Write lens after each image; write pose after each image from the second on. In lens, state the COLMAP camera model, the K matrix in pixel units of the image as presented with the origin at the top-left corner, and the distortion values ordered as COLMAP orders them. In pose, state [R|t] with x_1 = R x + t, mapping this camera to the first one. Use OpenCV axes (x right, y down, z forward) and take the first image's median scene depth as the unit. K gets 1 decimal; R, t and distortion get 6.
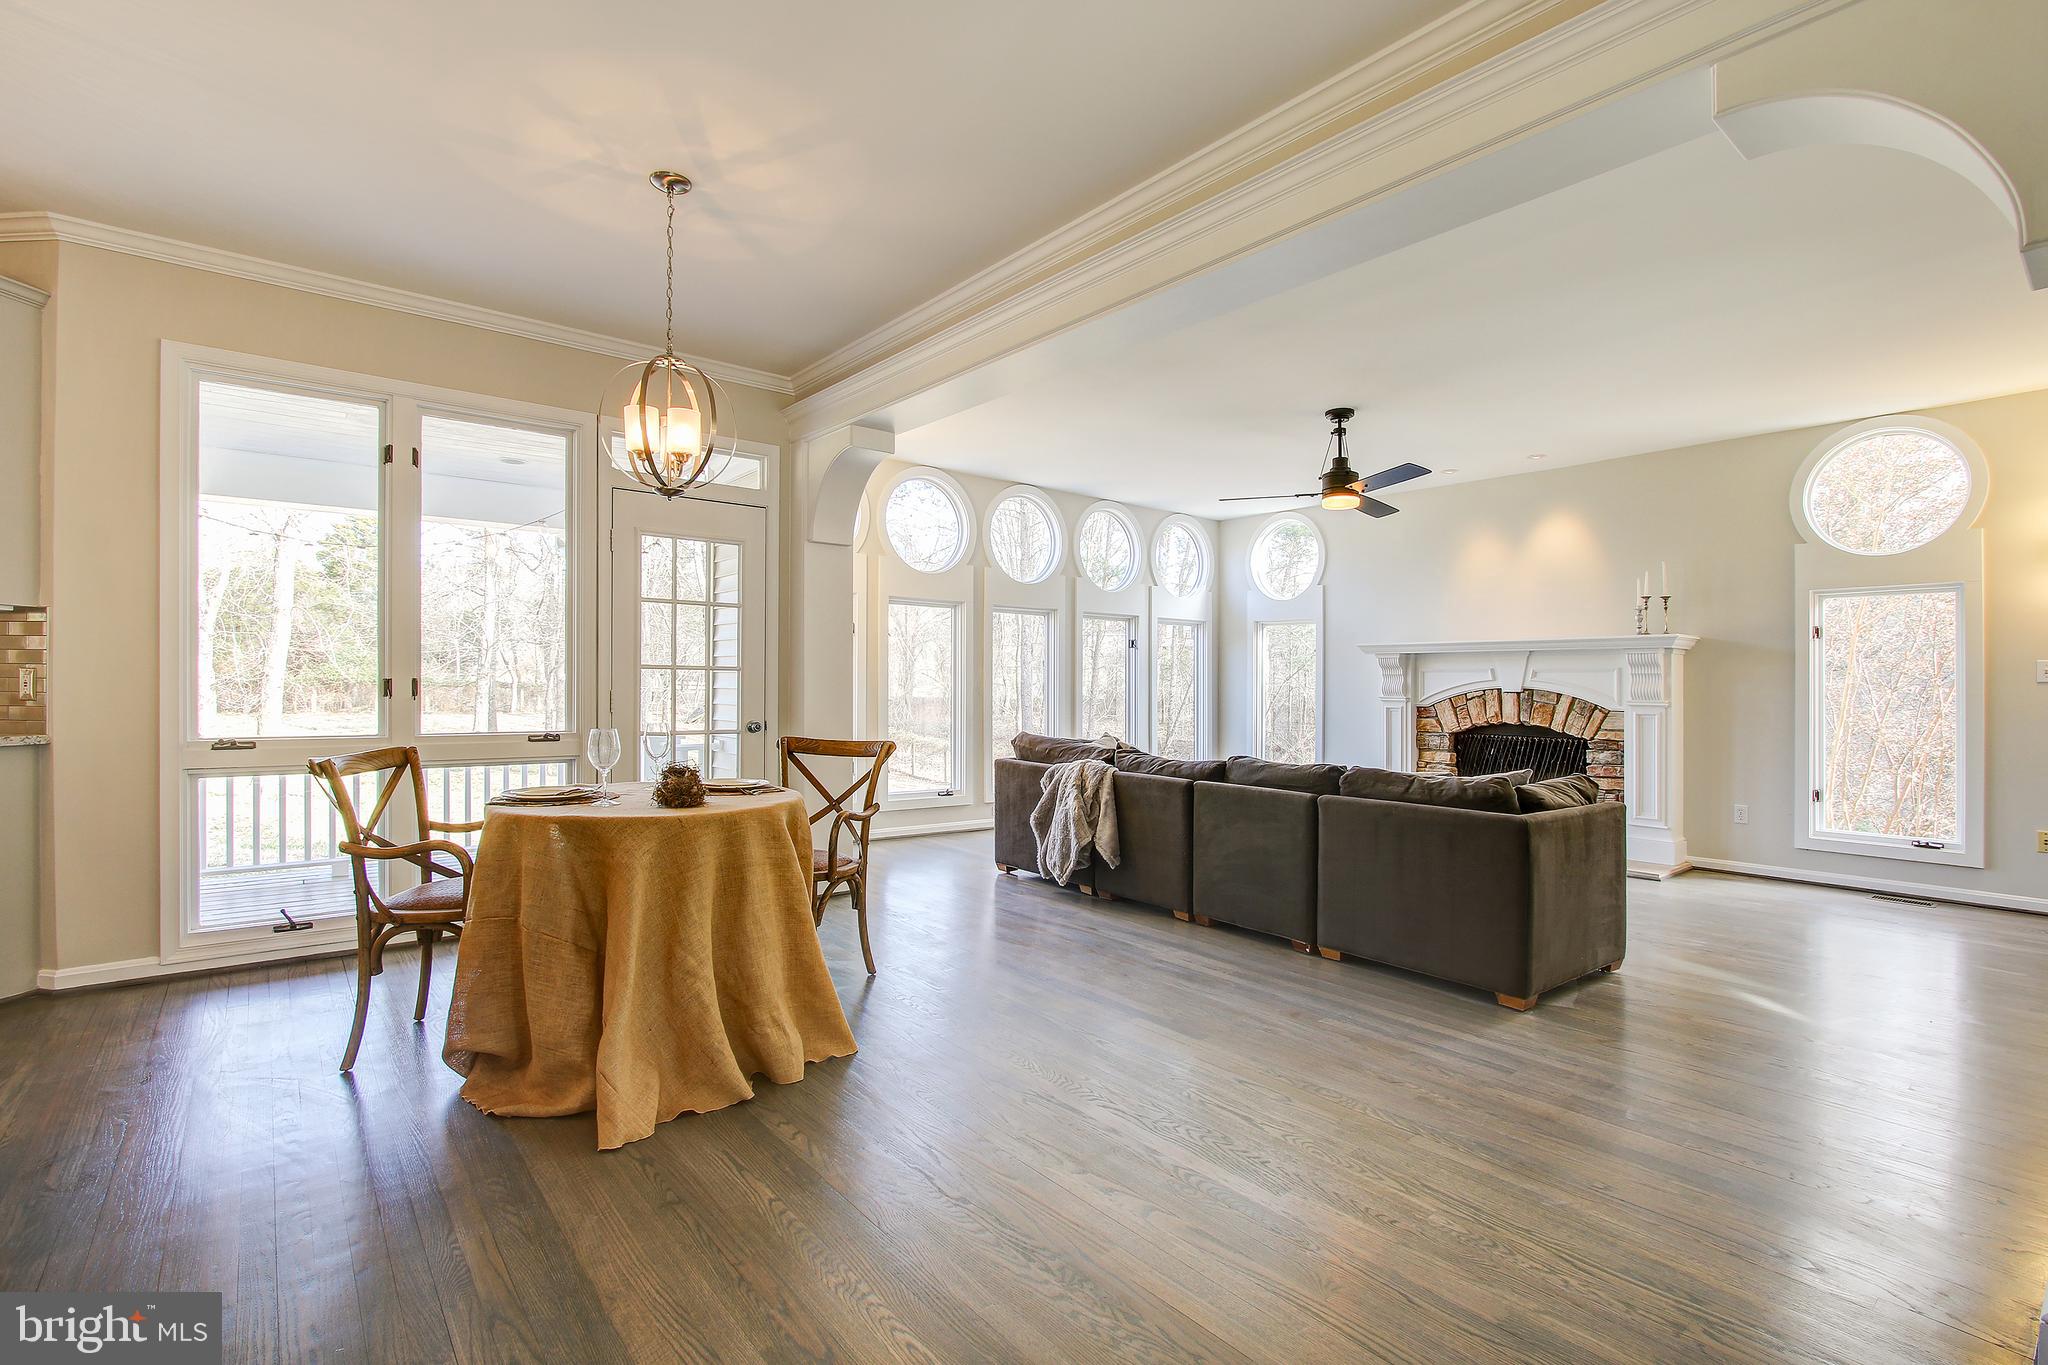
lens RADIAL K [[952.7, 0, 1038.8], [0, 952.7, 684.3], [0, 0, 1]] dist [-0.014527, 0.001993]
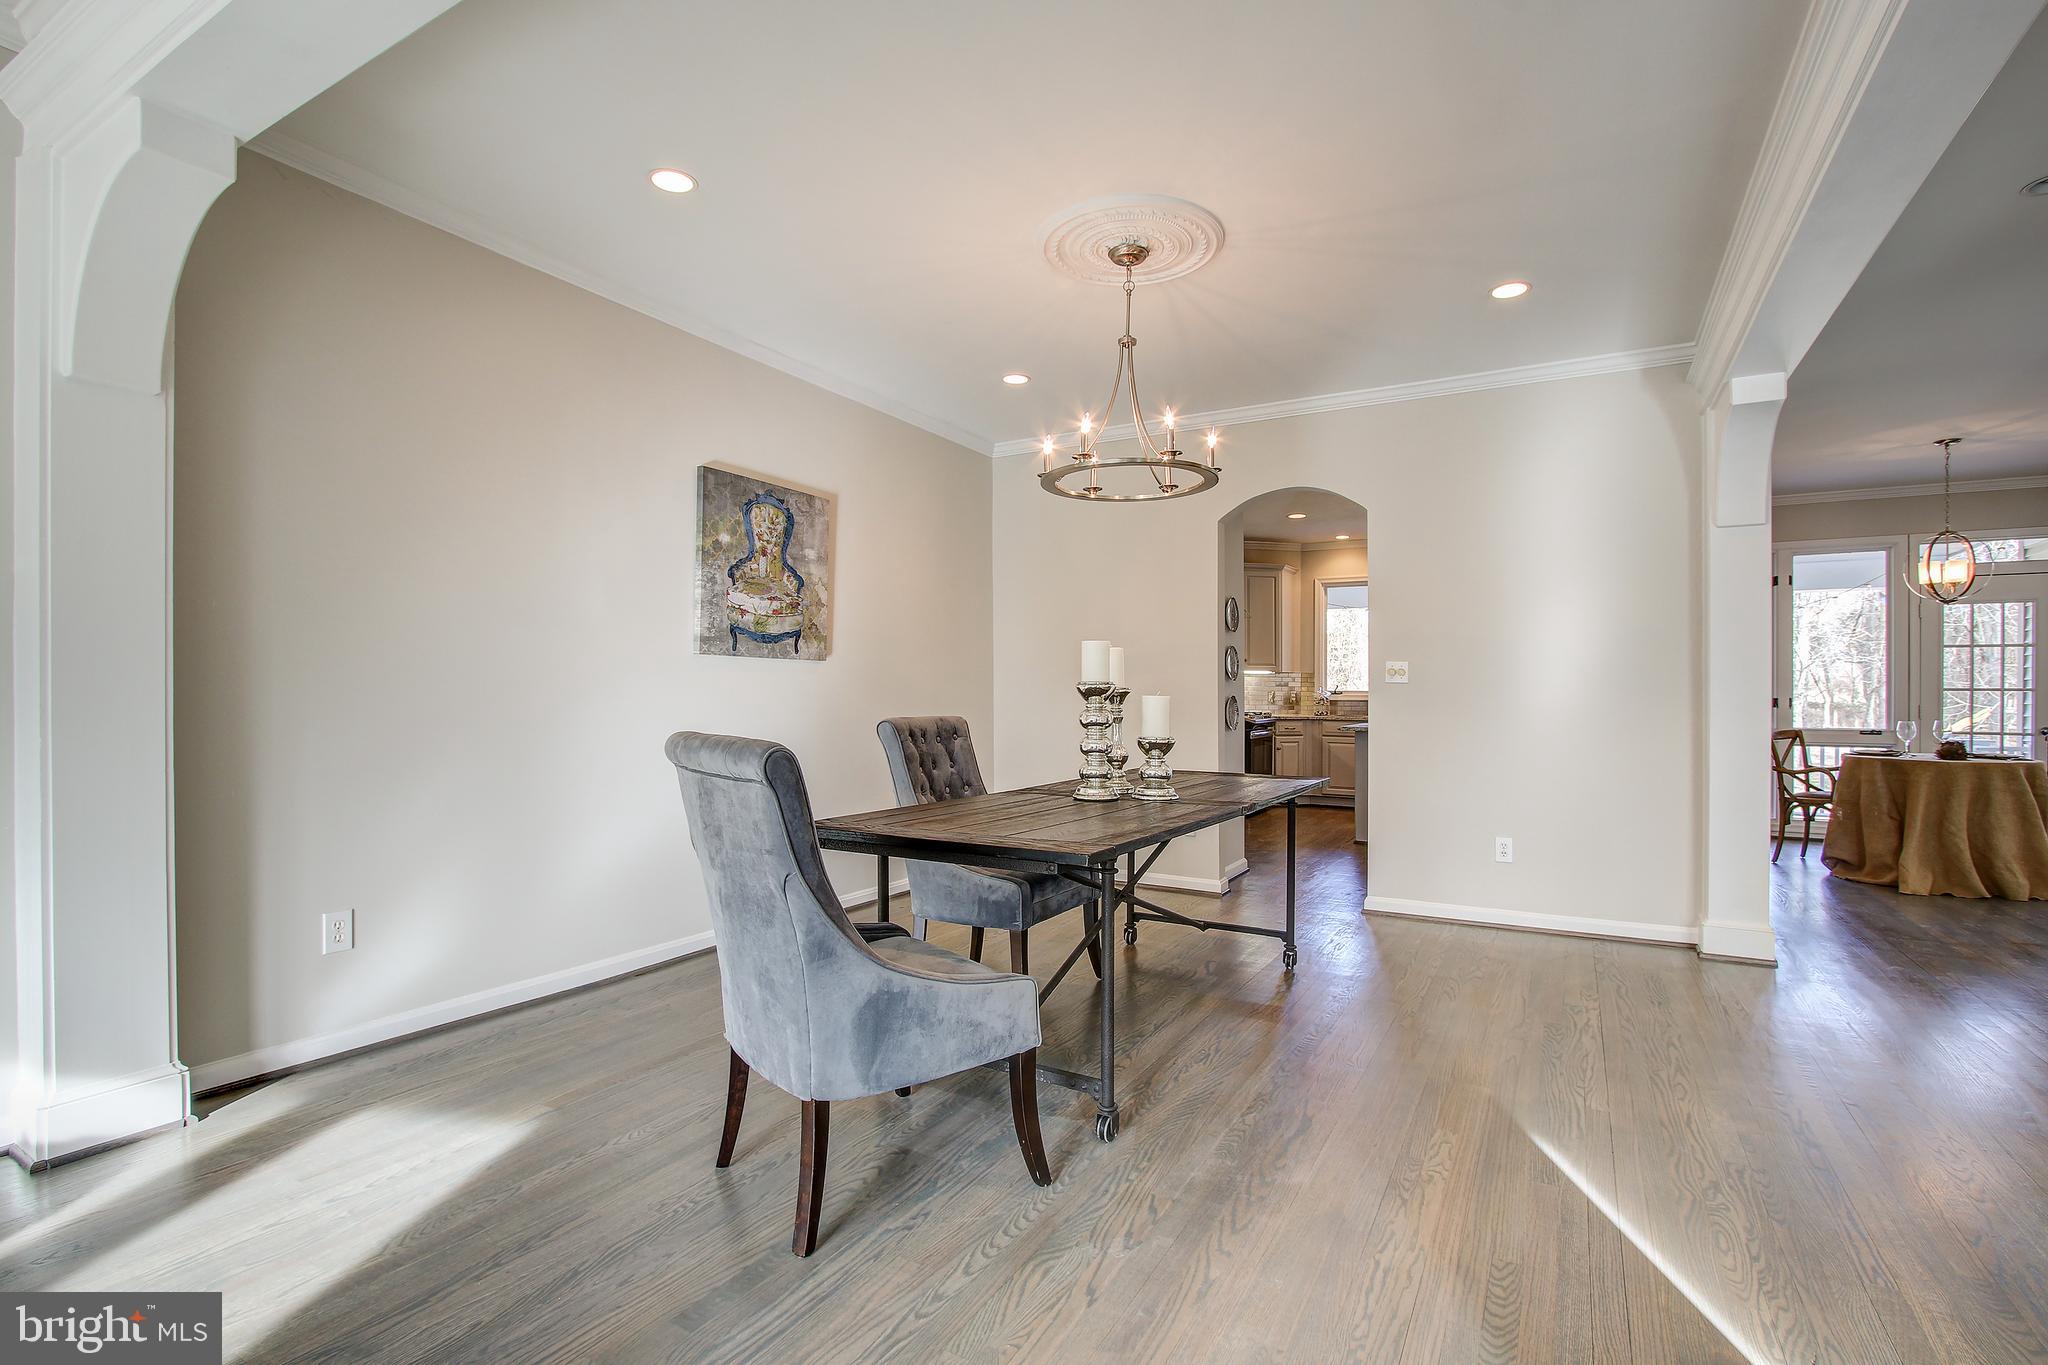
lens RADIAL K [[952.7, 0, 1040.8], [0, 952.7, 700.0], [0, 0, 1]] dist [-0.014527, 0.001993]
pose [[0.365447, -0.001536, -0.930831, 0.796232], [-0.002992, 0.999992, -0.002825, 0.012569], [0.930827, 0.003818, 0.365439, -1.569883]]
